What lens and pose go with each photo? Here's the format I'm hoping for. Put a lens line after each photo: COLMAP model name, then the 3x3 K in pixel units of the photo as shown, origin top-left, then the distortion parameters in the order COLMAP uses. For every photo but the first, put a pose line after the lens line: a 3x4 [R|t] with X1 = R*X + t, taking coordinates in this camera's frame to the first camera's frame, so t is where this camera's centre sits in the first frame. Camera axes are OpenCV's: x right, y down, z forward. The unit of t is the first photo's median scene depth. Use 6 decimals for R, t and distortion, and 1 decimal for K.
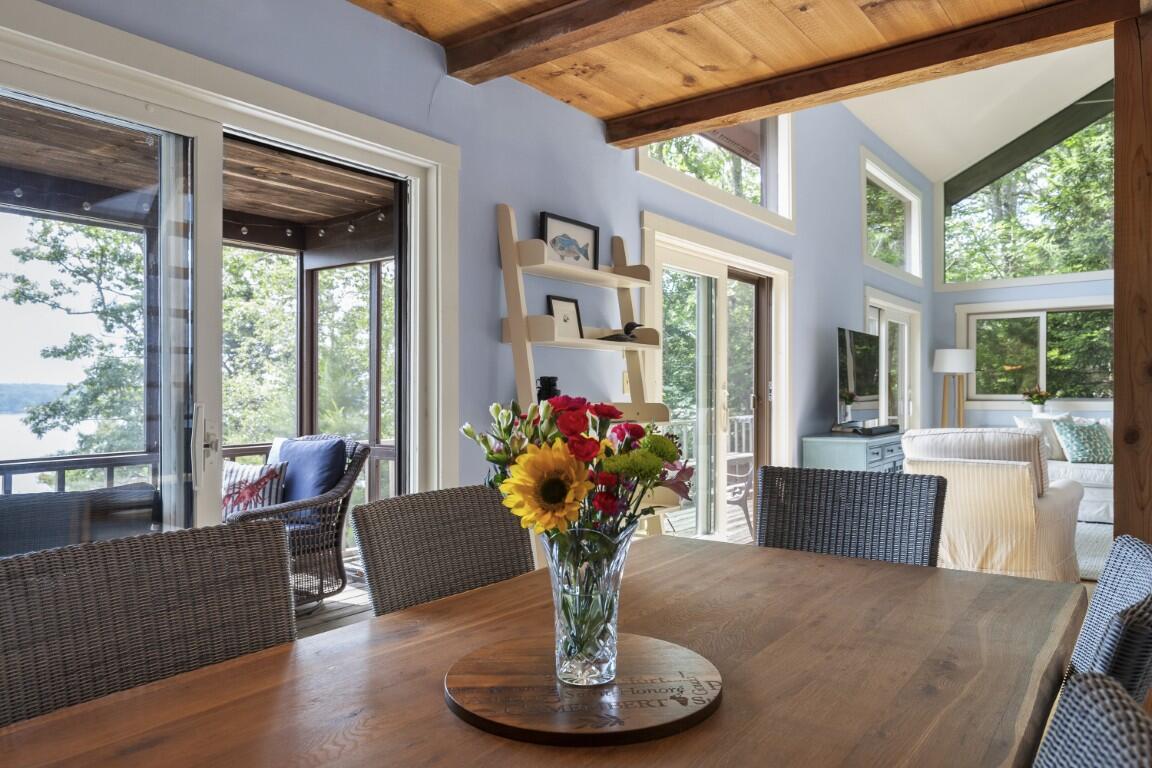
lens RADIAL K [[783.6, 0, 575.4], [0, 783.6, 395.3], [0, 0, 1]] dist [-0.004698, 0.004841]
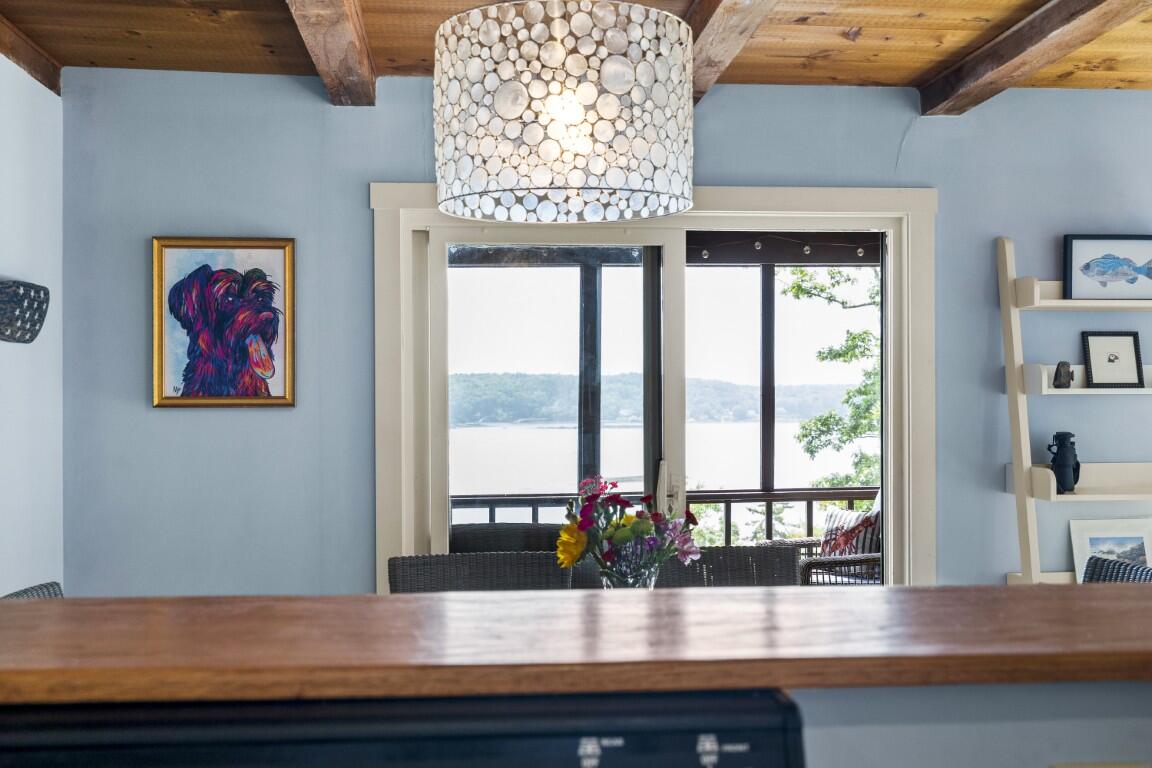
lens RADIAL K [[1166.5, 0, 576.0], [0, 1166.5, 384.0], [0, 0, 1]] dist [0.005608, 0.010399]
pose [[0.670667, -0.010919, -0.741678, 0.282190], [0.001492, 0.999909, -0.013372, -0.030713], [0.741757, 0.007861, 0.670622, -0.121144]]
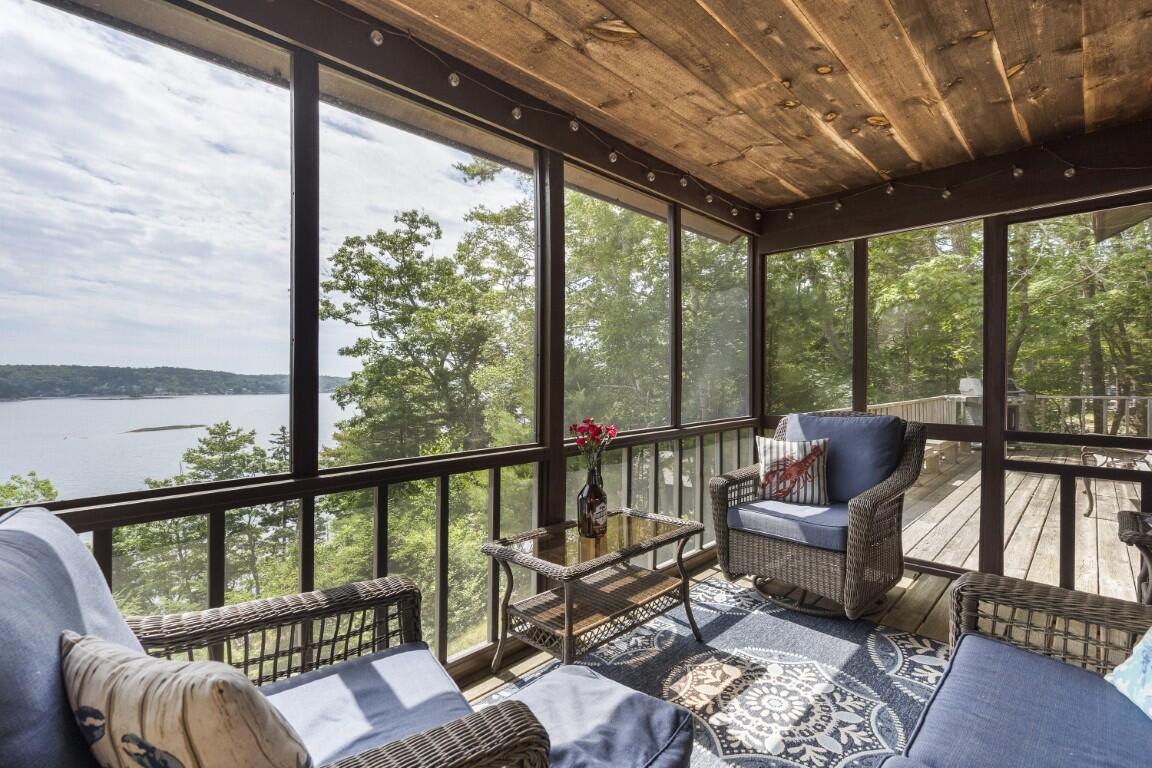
lens RADIAL K [[528.2, 0, 576.0], [0, 528.2, 384.0], [0, 0, 1]] dist [0.002170, 0.000403]
pose [[0.992125, -0.001135, -0.125246, -0.423380], [0.001773, 0.999986, 0.004983, 0.009601], [0.125238, -0.005166, 0.992113, 0.220011]]
